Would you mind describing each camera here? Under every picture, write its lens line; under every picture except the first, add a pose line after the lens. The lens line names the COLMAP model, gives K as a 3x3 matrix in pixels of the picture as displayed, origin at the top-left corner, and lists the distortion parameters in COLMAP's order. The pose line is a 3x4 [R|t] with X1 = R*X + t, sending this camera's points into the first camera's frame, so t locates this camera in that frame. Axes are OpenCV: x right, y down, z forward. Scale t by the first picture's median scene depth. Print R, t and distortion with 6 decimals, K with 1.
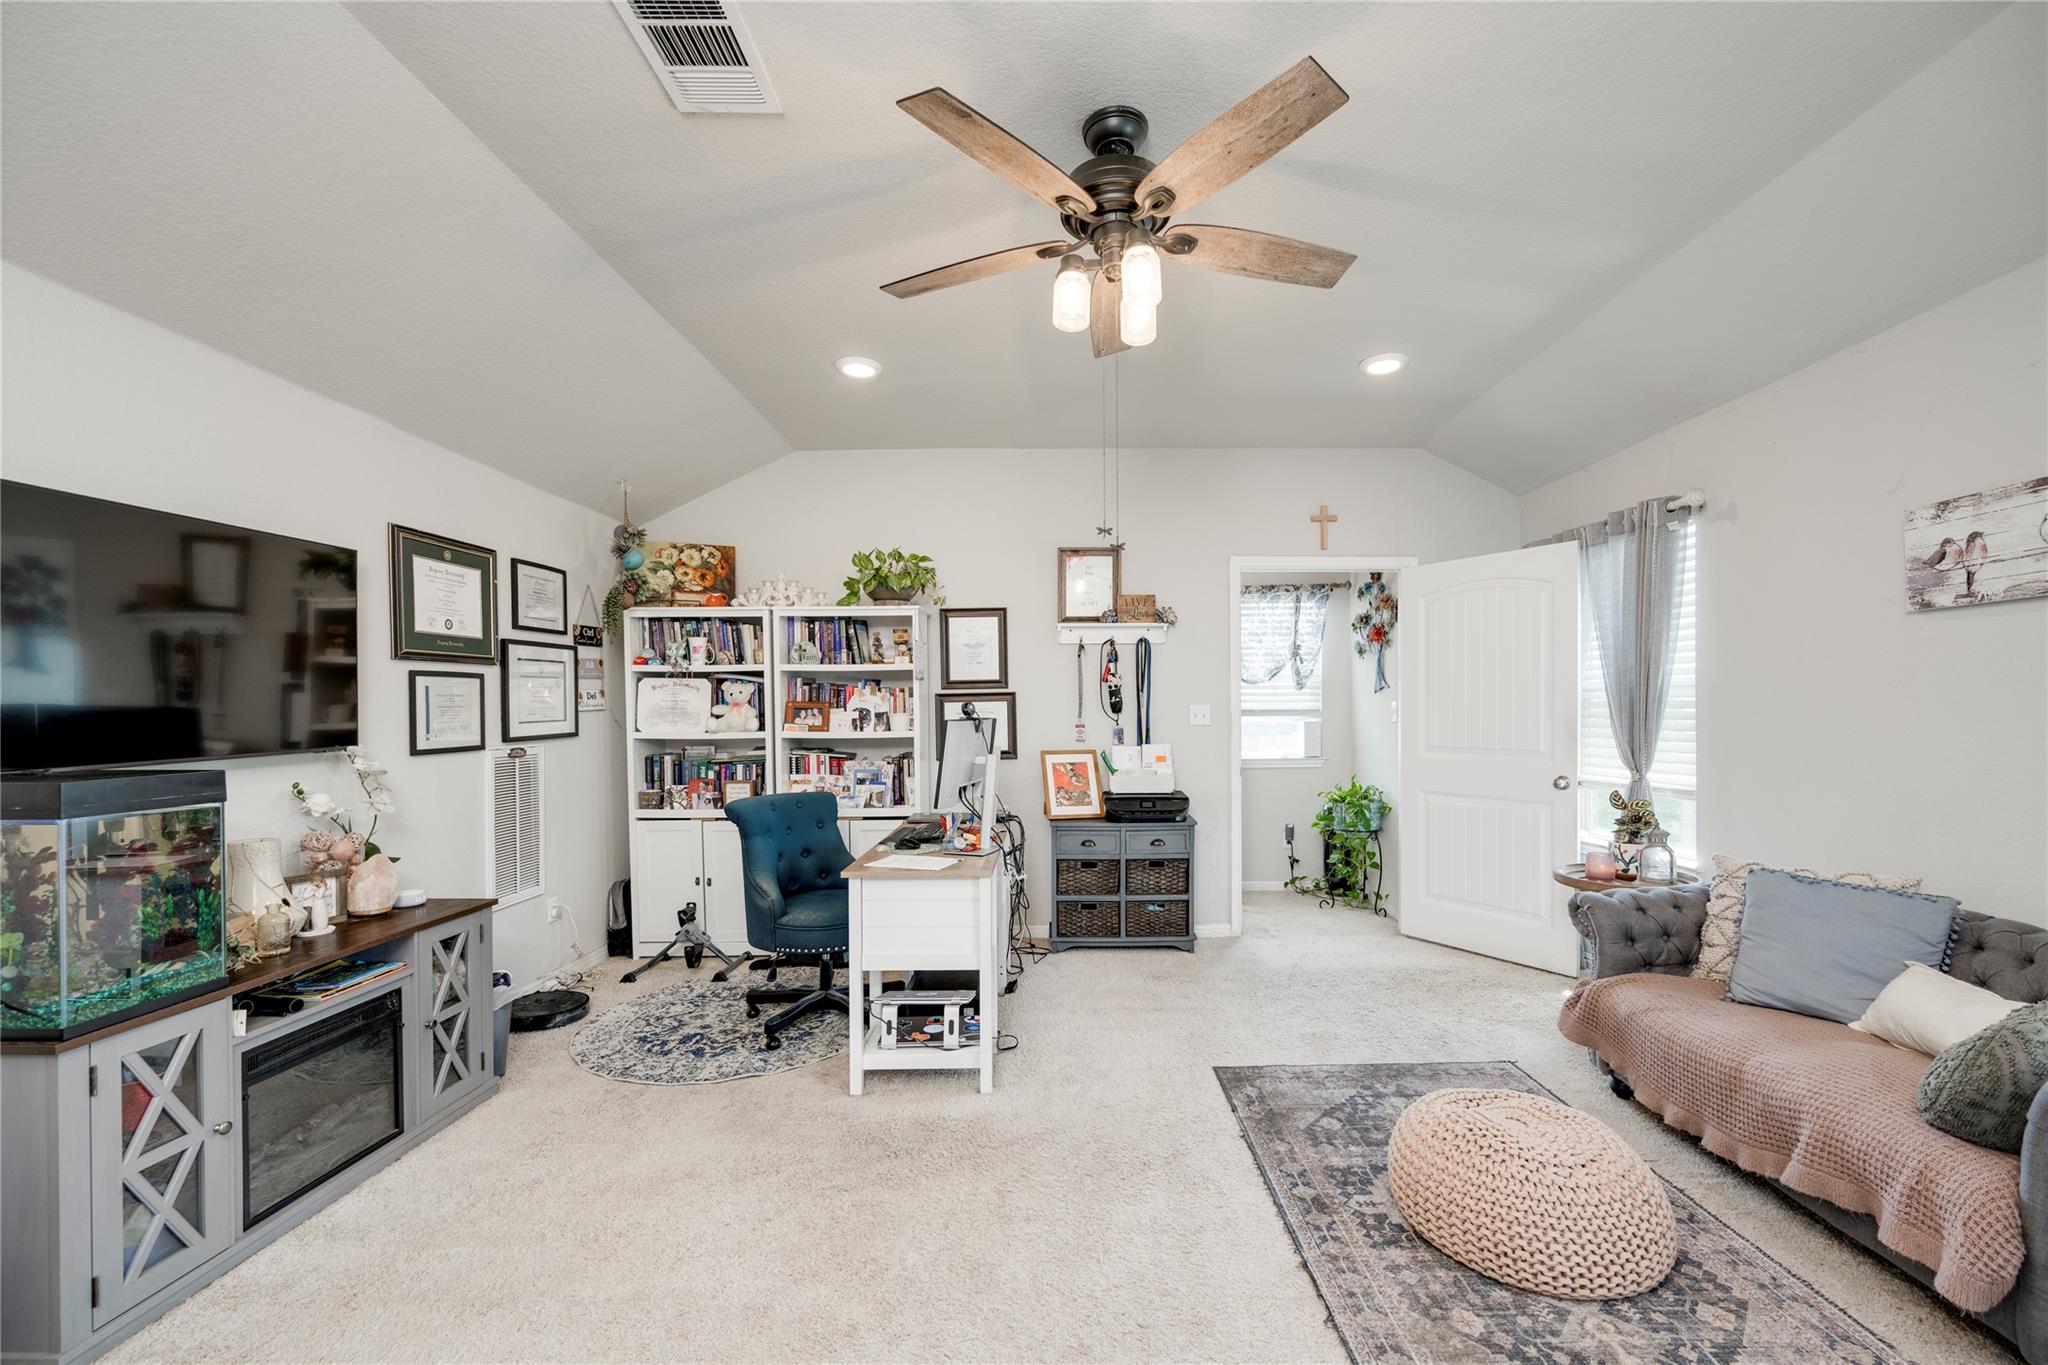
lens RADIAL K [[833.9, 0, 1070.5], [0, 833.9, 709.9], [0, 0, 1]] dist [-0.000954, -0.000551]
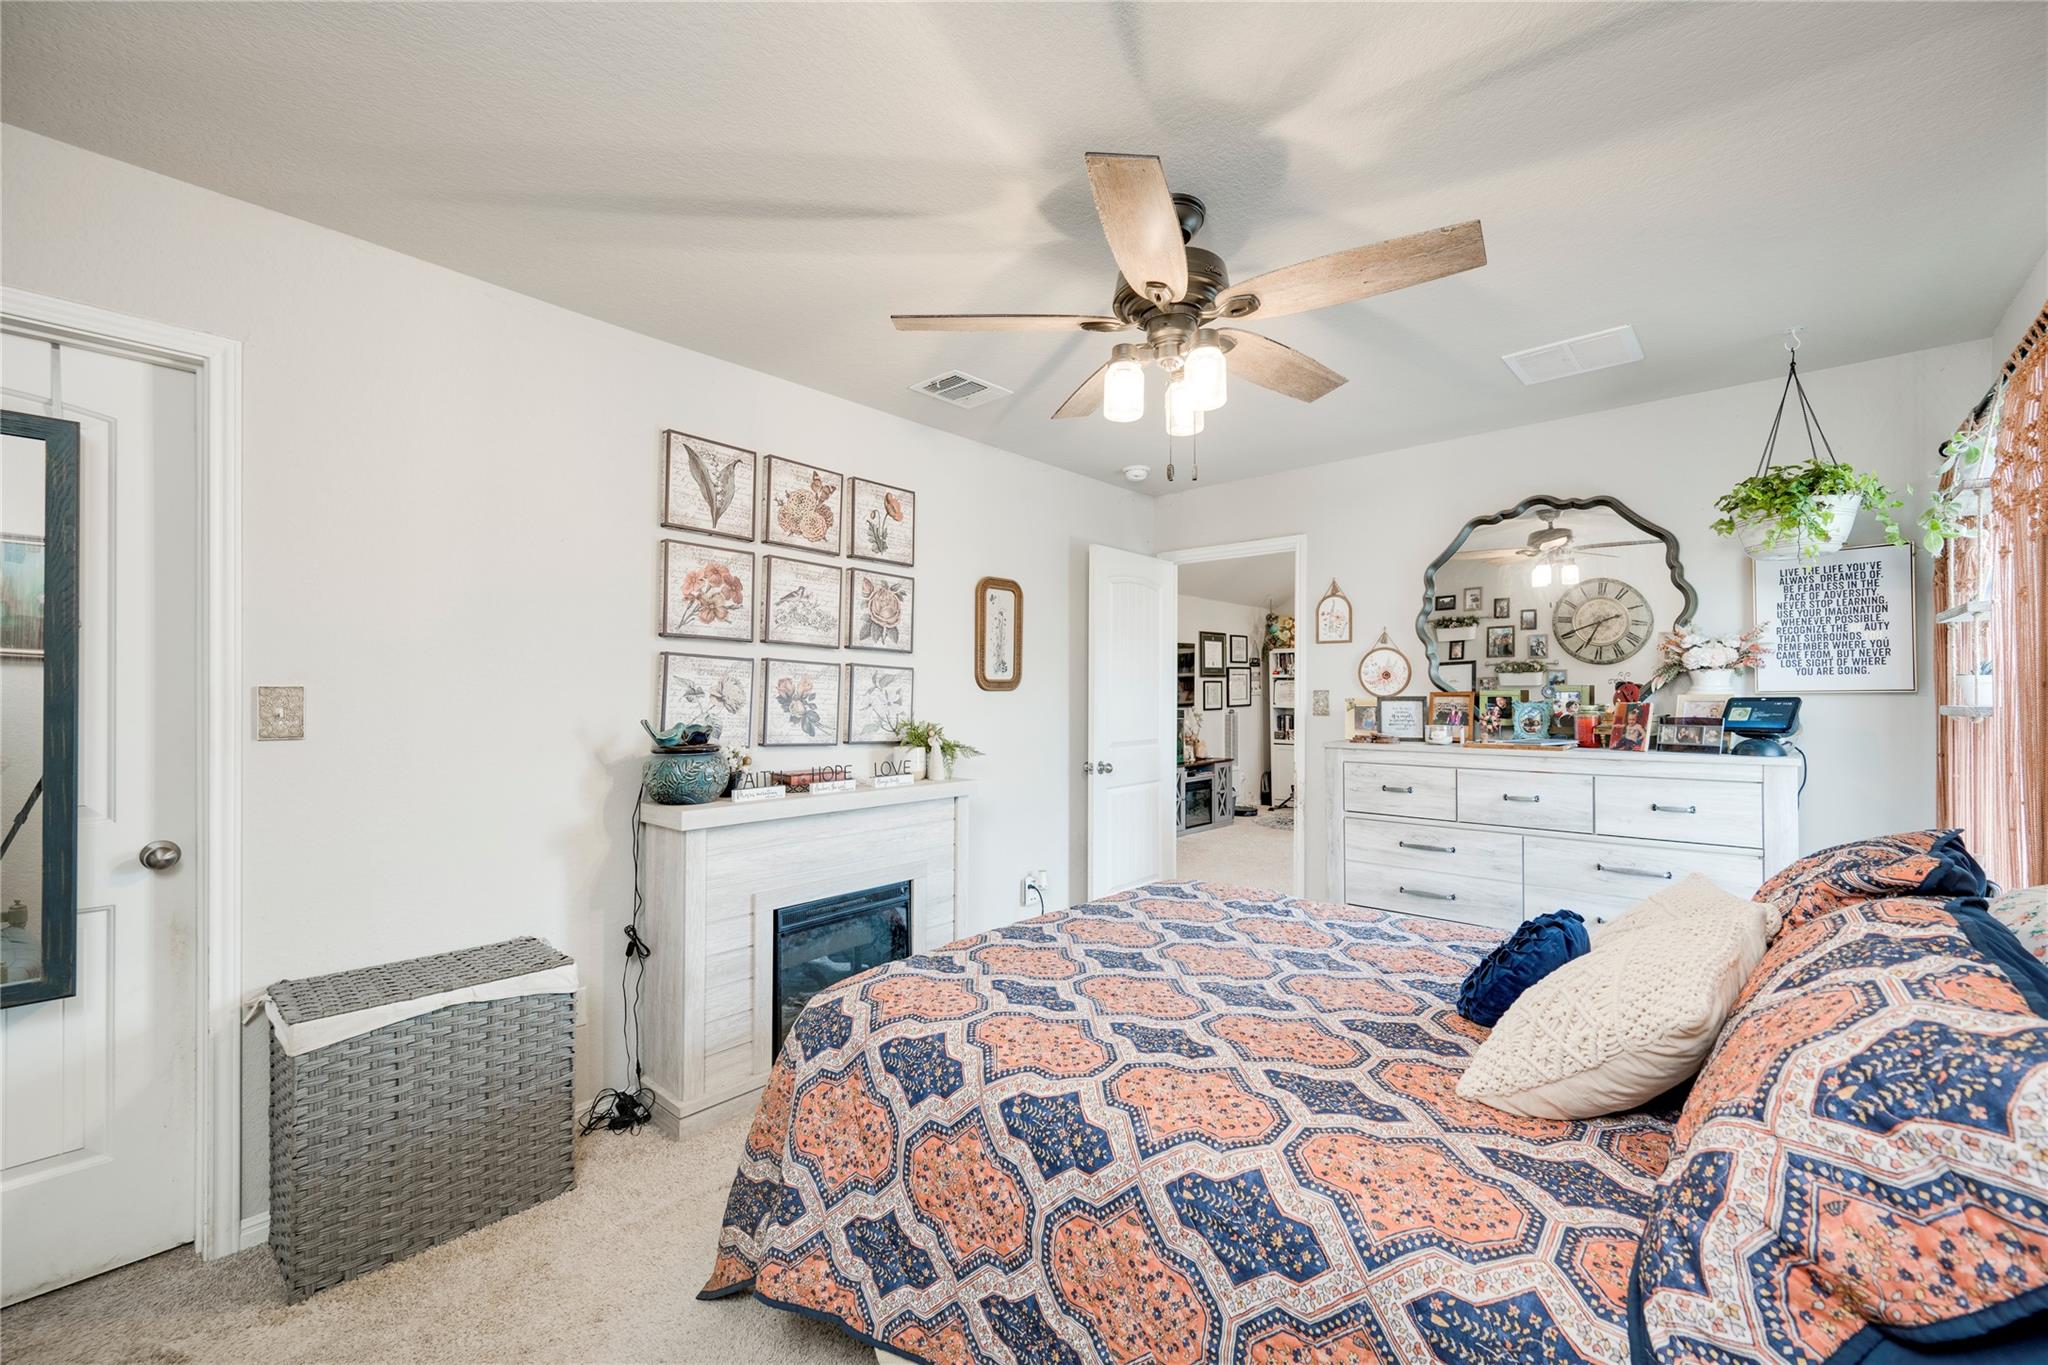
lens RADIAL K [[838.2, 0, 1015.4], [0, 838.2, 688.0], [0, 0, 1]] dist [-0.000755, -0.000161]
pose [[0.729209, 0.000439, -0.684291, 0.532302], [-0.004247, 0.999983, -0.003885, -0.006229], [0.684278, 0.005739, 0.729198, -1.159055]]
